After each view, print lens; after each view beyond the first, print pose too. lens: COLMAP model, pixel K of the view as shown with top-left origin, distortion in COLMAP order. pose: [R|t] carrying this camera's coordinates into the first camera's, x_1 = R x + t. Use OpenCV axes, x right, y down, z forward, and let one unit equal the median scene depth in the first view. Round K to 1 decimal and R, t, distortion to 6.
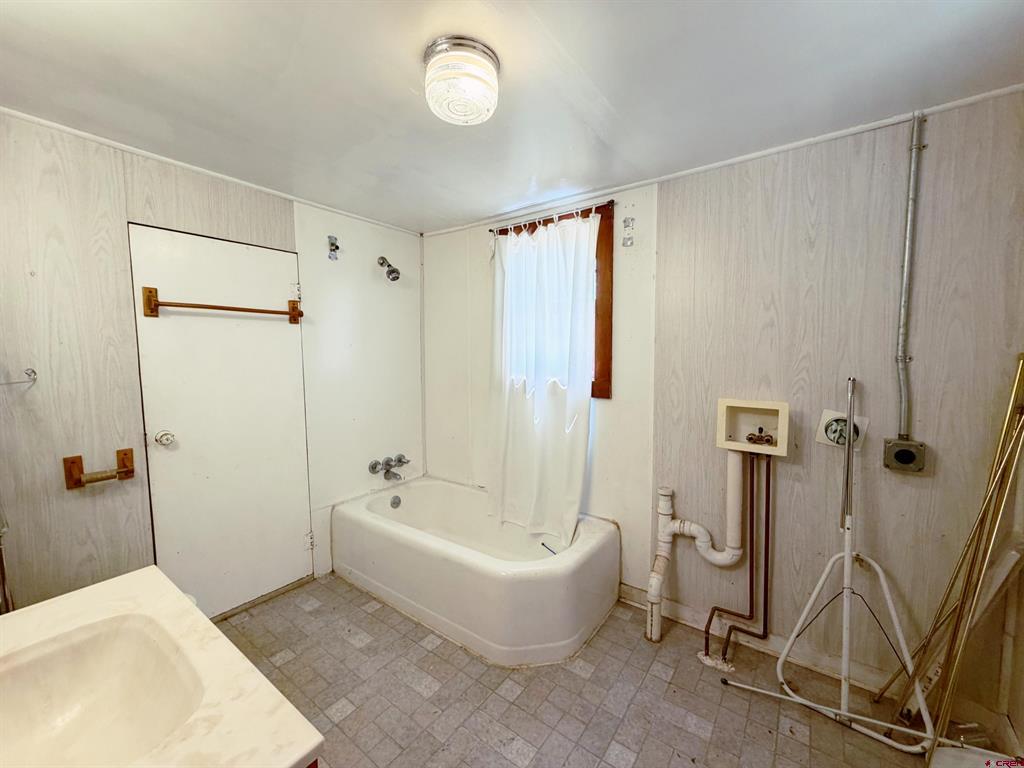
lens RADIAL K [[408.2, 0, 509.7], [0, 408.2, 384.2], [0, 0, 1]] dist [-0.000486, -0.000063]
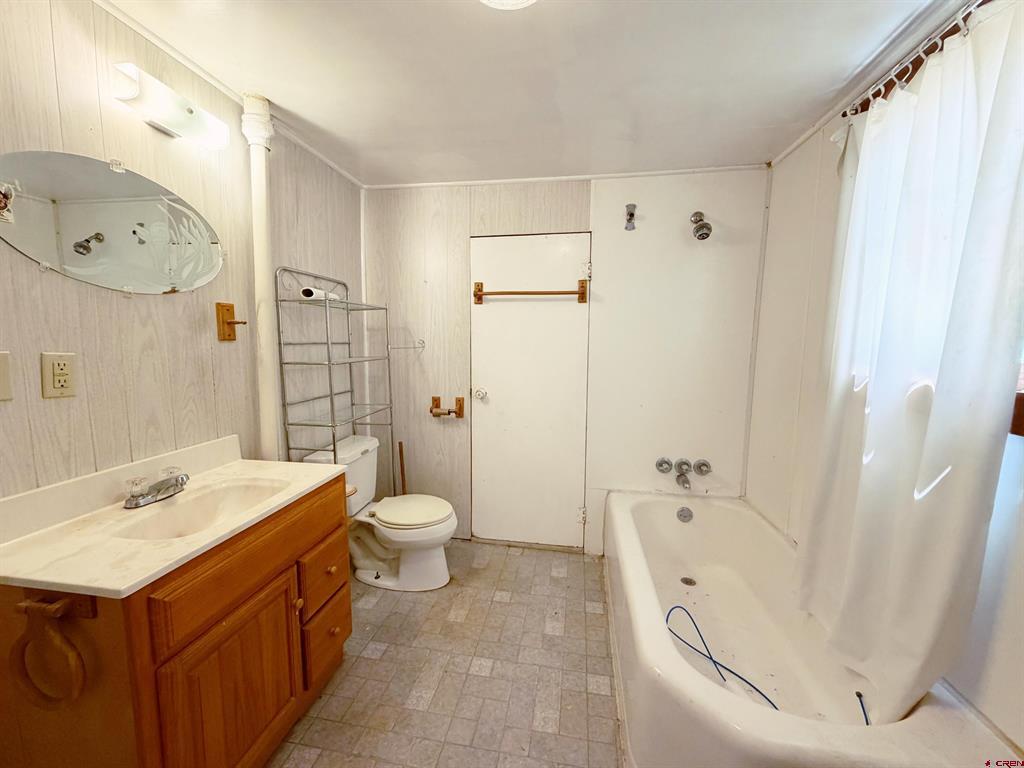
lens RADIAL K [[408.2, 0, 509.7], [0, 408.2, 384.2], [0, 0, 1]] dist [-0.000486, -0.000063]
pose [[0.453055, 0.102802, -0.885536, 0.323717], [-0.077883, 0.994095, 0.075558, -0.007739], [0.888074, 0.034736, 0.458386, 0.379157]]
